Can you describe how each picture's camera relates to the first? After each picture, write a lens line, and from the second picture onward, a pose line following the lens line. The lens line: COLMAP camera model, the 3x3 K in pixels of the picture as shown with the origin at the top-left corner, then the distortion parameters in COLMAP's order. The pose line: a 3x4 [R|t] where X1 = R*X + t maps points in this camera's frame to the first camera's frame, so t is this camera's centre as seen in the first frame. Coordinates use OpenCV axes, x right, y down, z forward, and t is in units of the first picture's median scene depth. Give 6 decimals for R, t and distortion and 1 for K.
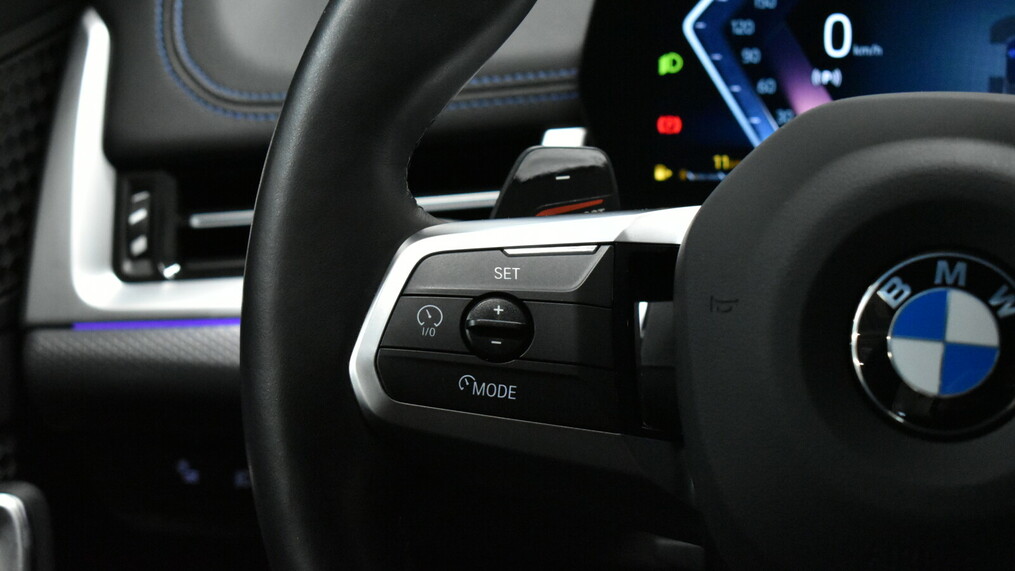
lens RADIAL K [[2107.9, 0, 506.9], [0, 2107.9, 282.3], [0, 0, 1]] dist [-0.022650, 0.000000]
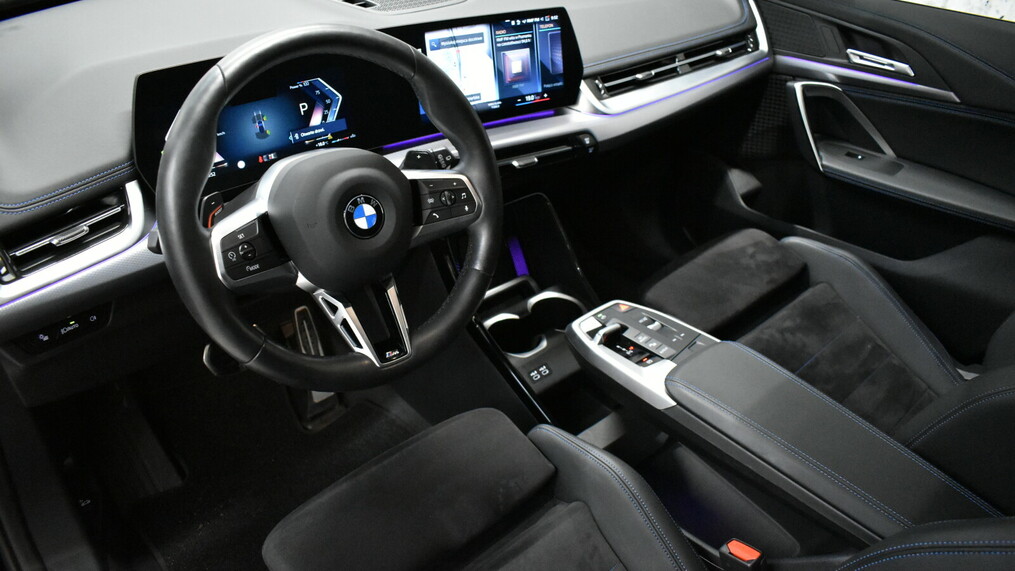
lens RADIAL K [[778.0, 0, 511.7], [0, 778.0, 283.6], [0, 0, 1]] dist [-0.013720, 0.003828]
pose [[0.537474, -0.403253, 0.740614, -0.602878], [0.188957, 0.913512, 0.360265, -0.252242], [-0.821838, -0.053689, 0.567187, -0.111927]]
